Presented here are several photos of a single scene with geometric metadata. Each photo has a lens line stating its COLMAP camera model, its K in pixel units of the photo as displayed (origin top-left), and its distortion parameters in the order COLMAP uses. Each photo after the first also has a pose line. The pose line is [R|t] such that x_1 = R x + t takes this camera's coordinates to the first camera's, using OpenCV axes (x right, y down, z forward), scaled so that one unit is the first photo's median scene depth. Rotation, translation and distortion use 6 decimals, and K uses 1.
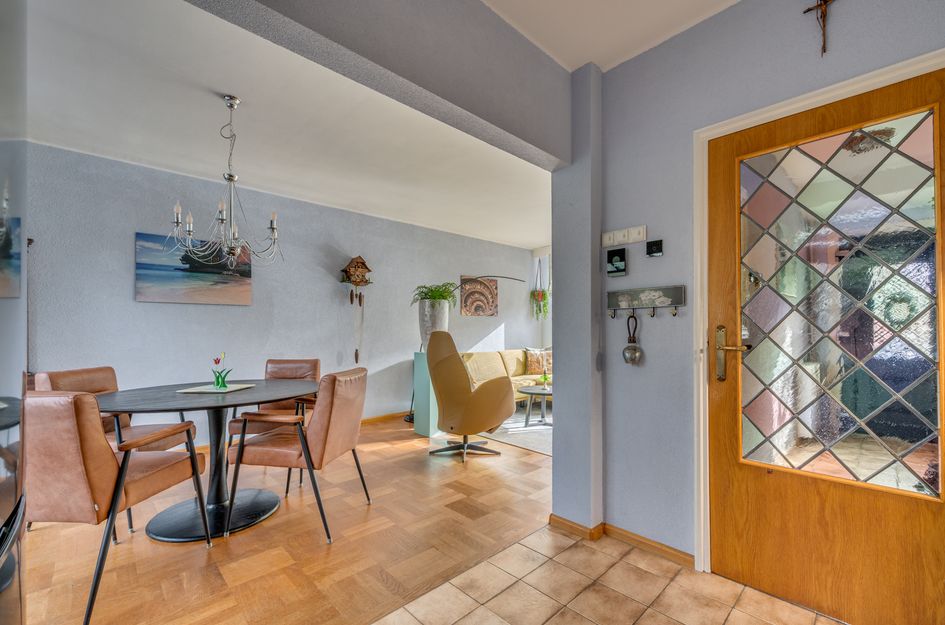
lens RADIAL K [[403.8, 0, 481.5], [0, 403.8, 329.4], [0, 0, 1]] dist [-0.001571, -0.000219]
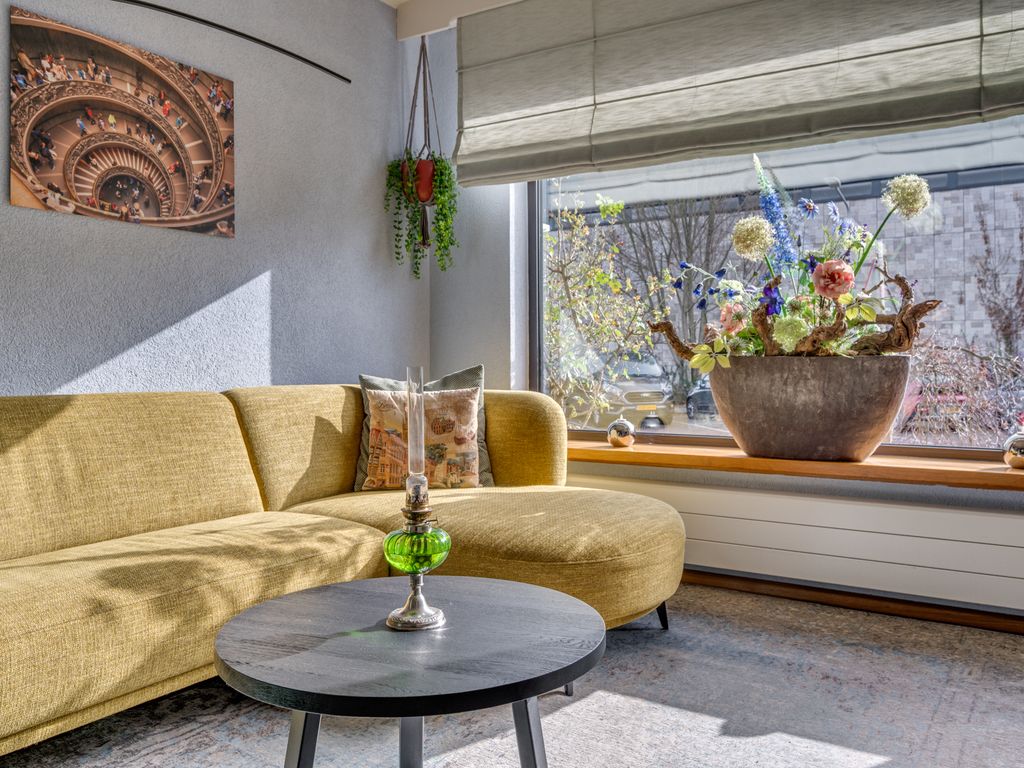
lens RADIAL K [[834.9, 0, 512.8], [0, 834.9, 330.6], [0, 0, 1]] dist [-0.006440, -0.004870]
pose [[0.977111, 0.007130, 0.212609, 0.156920], [-0.000103, 0.999454, -0.033047, 0.059364], [-0.212729, 0.032269, 0.976578, 0.836091]]
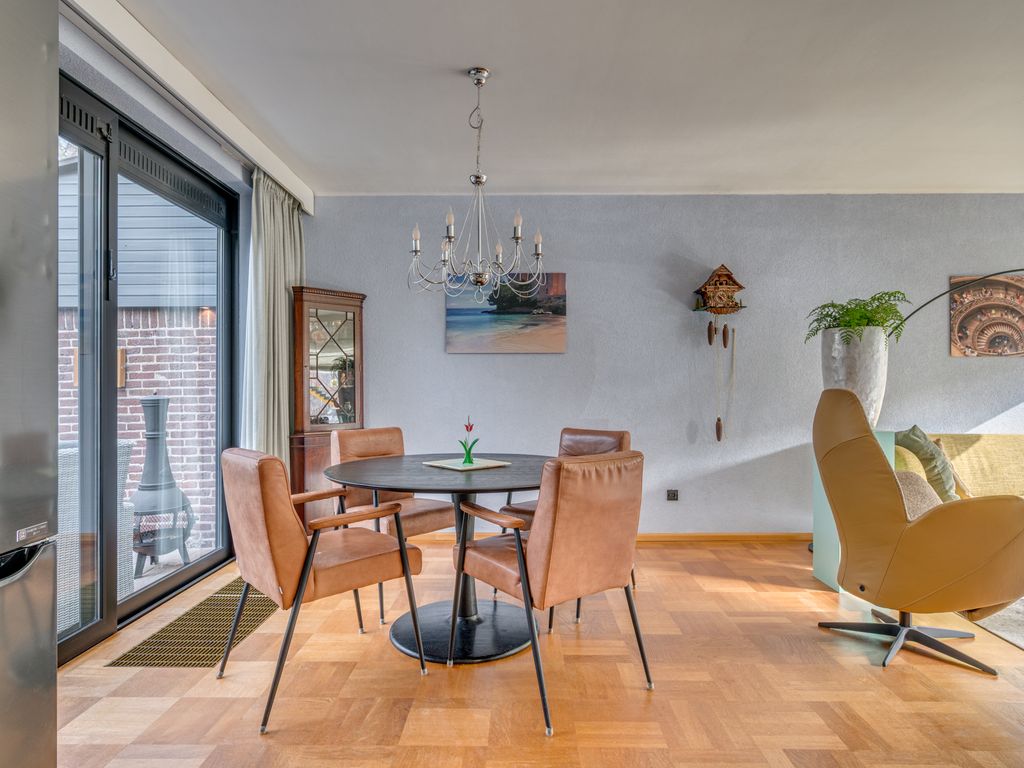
lens RADIAL K [[584.4, 0, 513.6], [0, 584.4, 387.8], [0, 0, 1]] dist [0.000841, -0.000863]
pose [[0.708544, 0.002689, -0.705662, 0.113377], [-0.000231, 0.999994, 0.003578, 0.000376], [0.705667, -0.002373, 0.708540, 0.182125]]
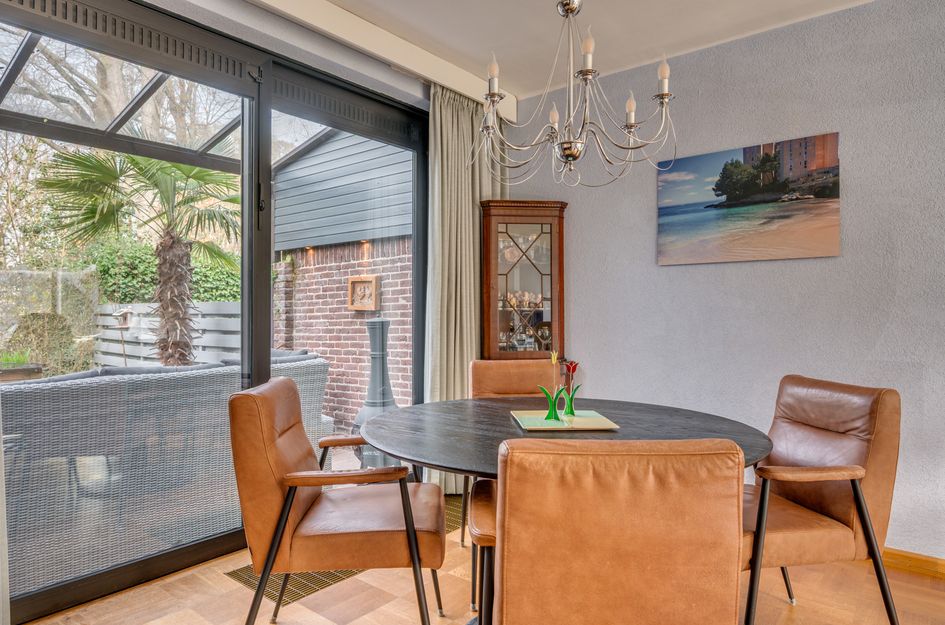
lens RADIAL K [[582.1, 0, 474.9], [0, 582.1, 305.7], [0, 0, 1]] dist [-0.001606, -0.001046]
pose [[0.112617, -0.005796, -0.993622, 0.056248], [0.003342, 0.999980, -0.005454, 0.001073], [0.993633, -0.002706, 0.112634, 0.507506]]
